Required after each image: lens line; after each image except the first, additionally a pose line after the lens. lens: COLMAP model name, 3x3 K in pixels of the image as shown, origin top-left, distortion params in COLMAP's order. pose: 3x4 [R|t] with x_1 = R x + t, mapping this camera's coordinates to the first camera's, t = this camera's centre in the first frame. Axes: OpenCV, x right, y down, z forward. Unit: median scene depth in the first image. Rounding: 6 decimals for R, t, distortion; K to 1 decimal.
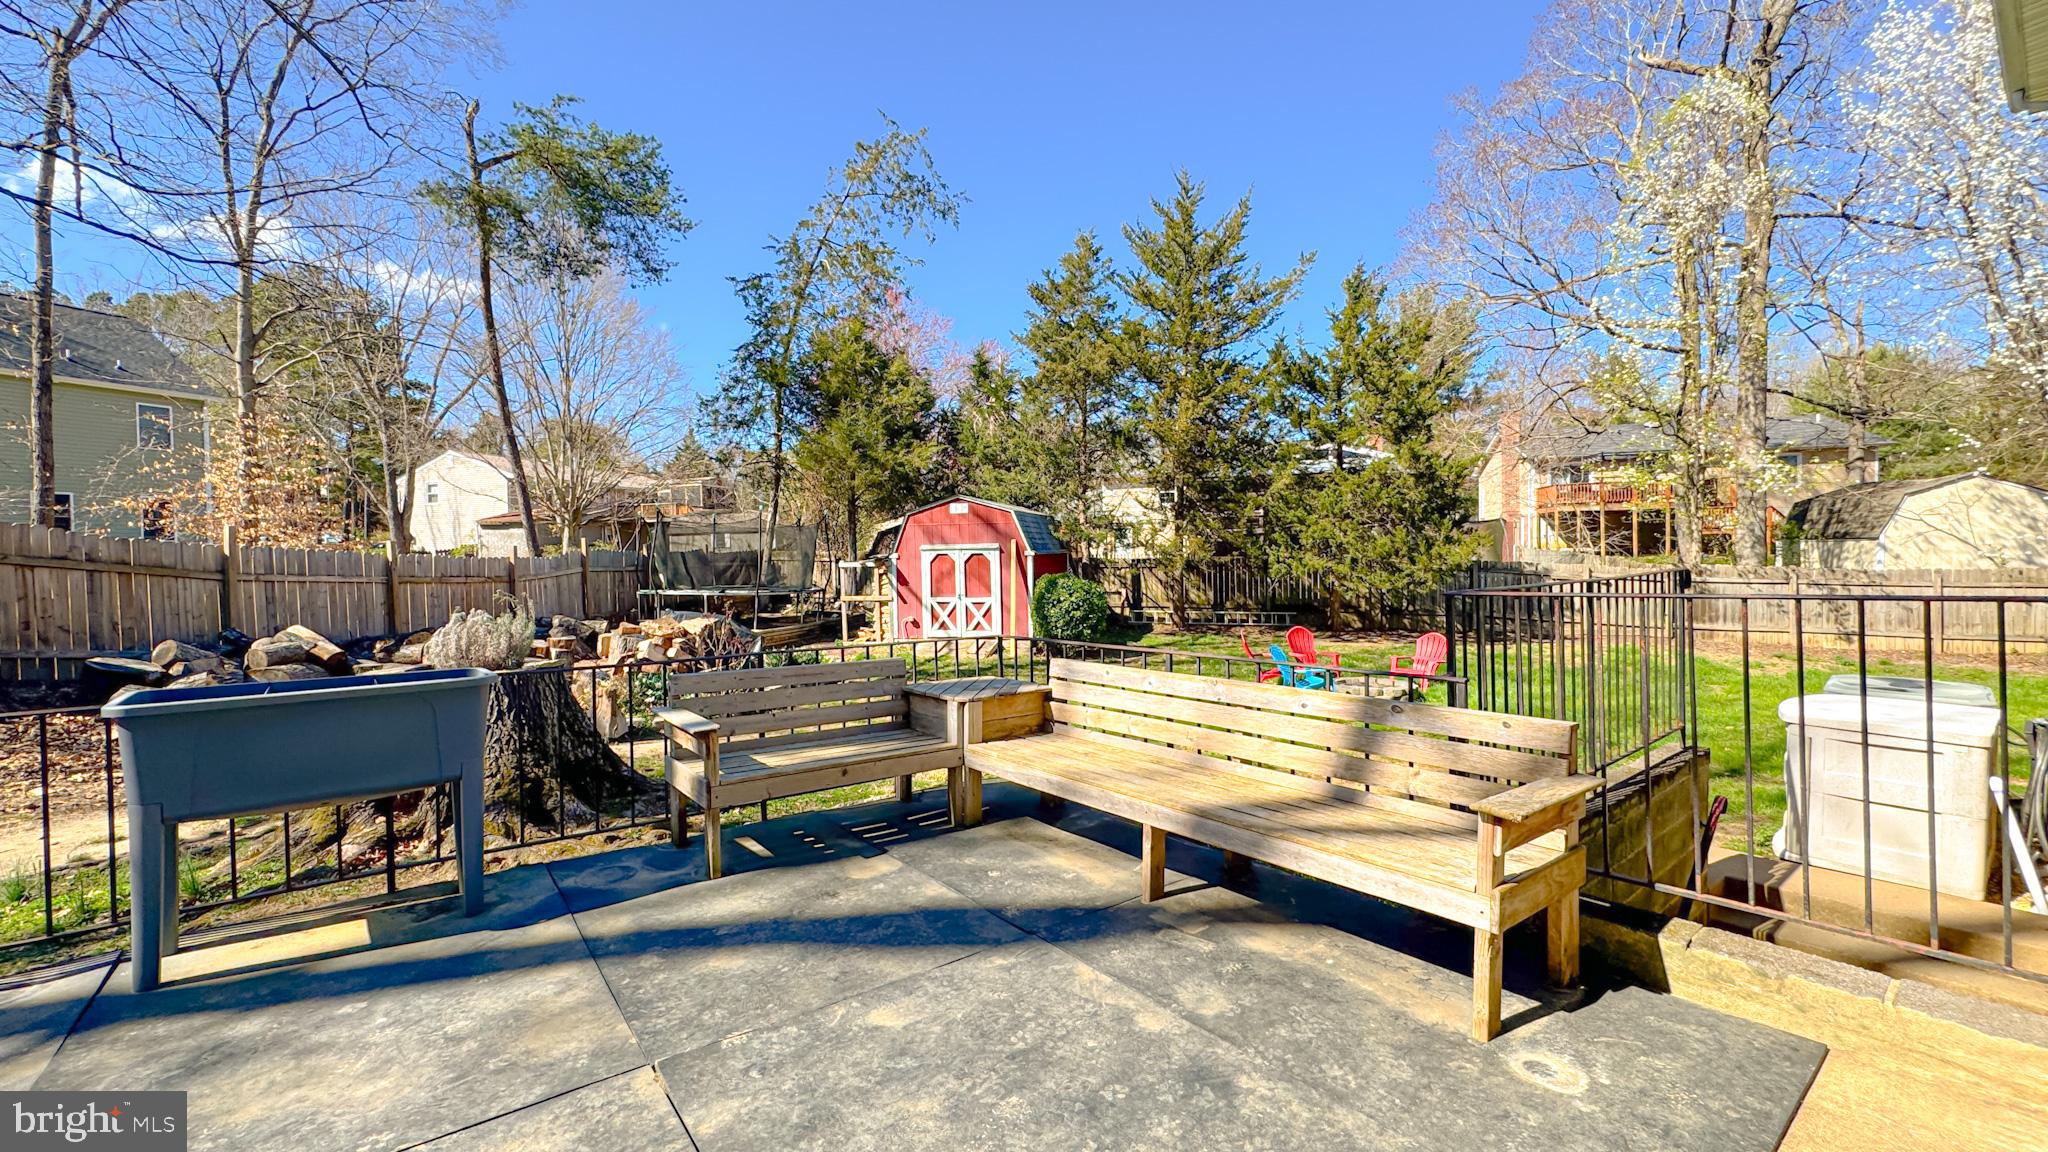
lens RADIAL K [[818.9, 0, 1024.0], [0, 818.9, 576.0], [0, 0, 1]] dist [-0.011435, -0.000128]
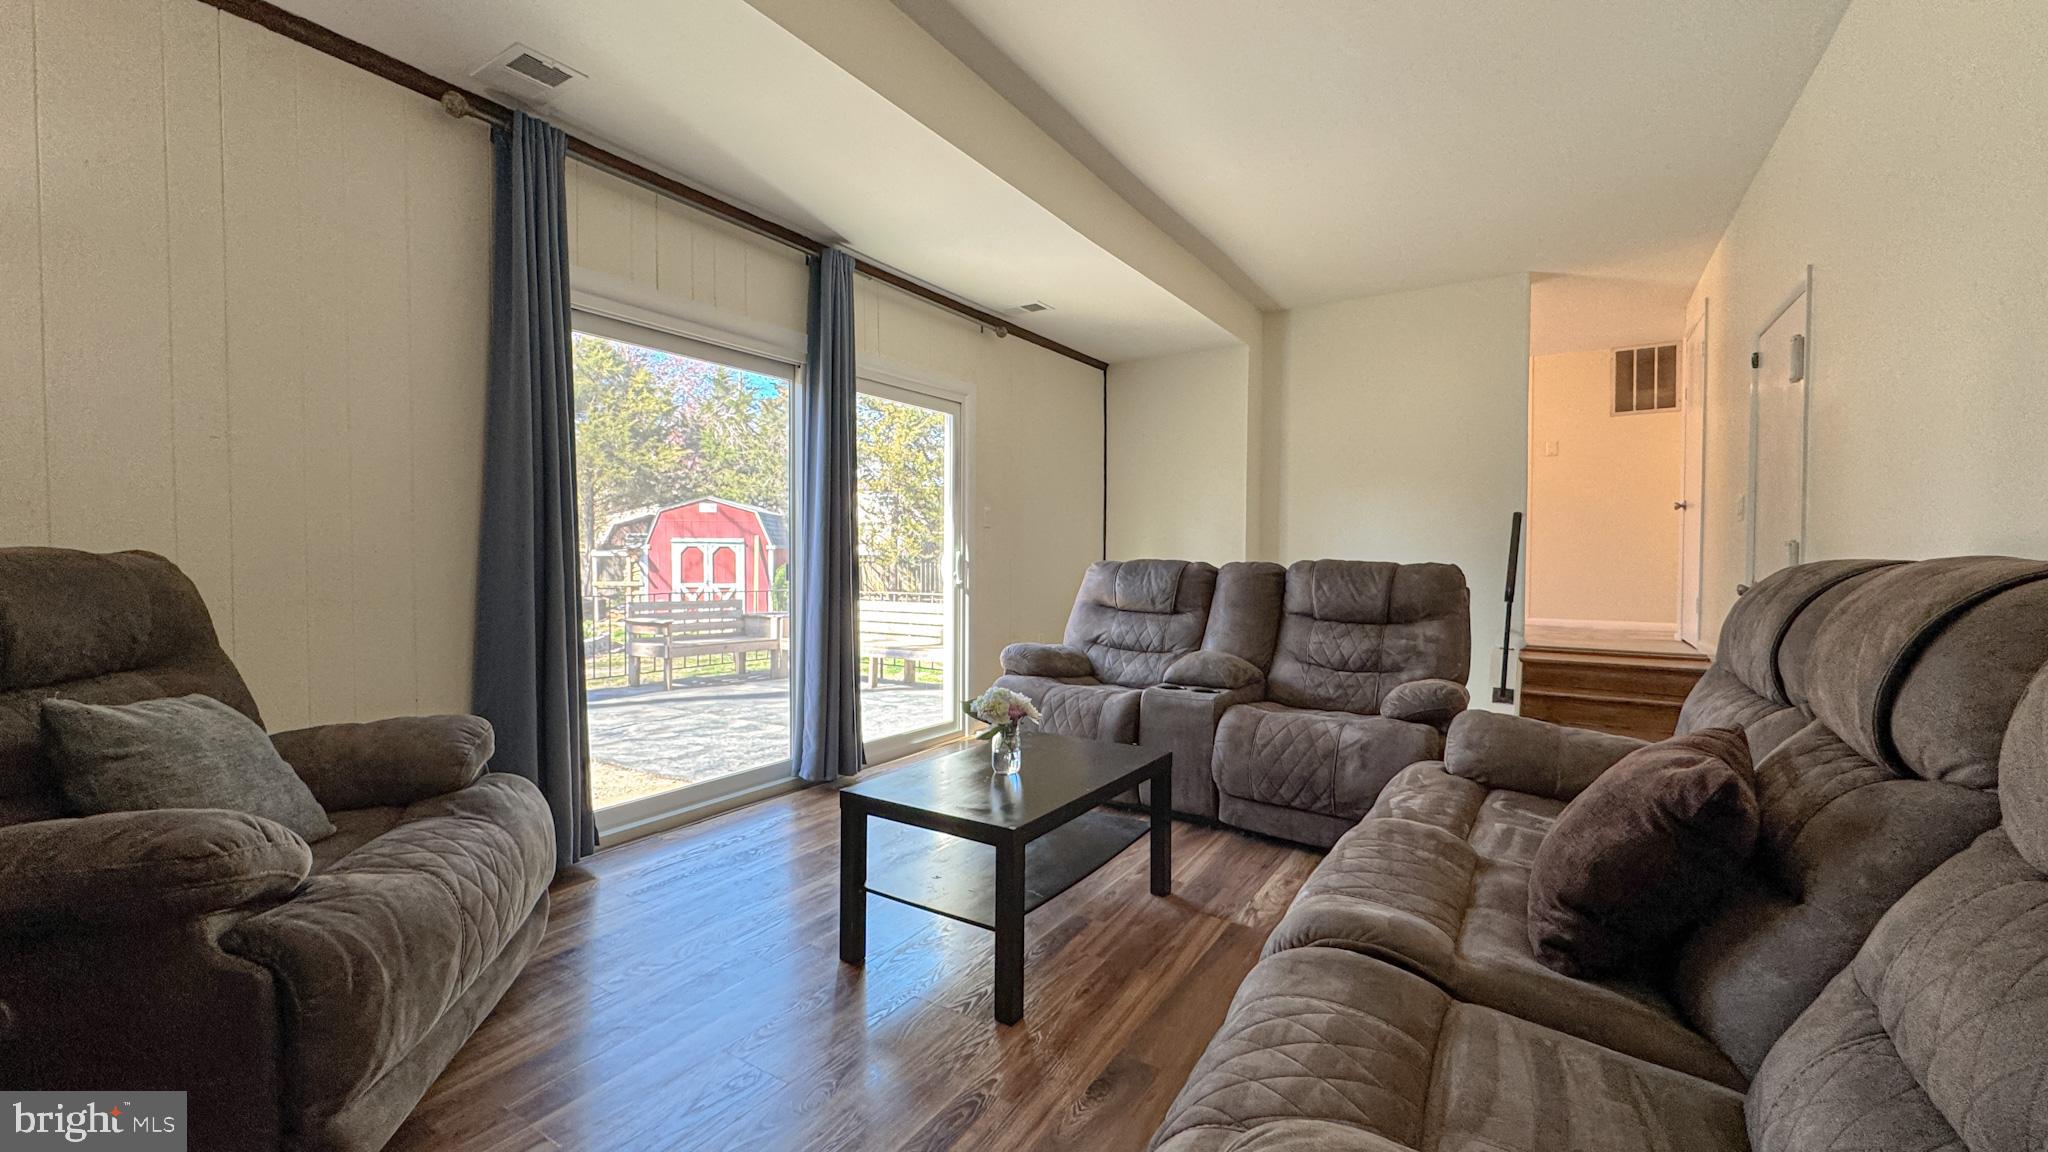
lens RADIAL K [[818.9, 0, 1024.0], [0, 818.9, 576.0], [0, 0, 1]] dist [-0.011435, -0.000128]
pose [[0.942826, 0.014009, 0.332991, -0.039994], [-0.014311, 0.999896, -0.001545, 0.010287], [-0.332979, -0.003308, 0.942929, -0.253318]]
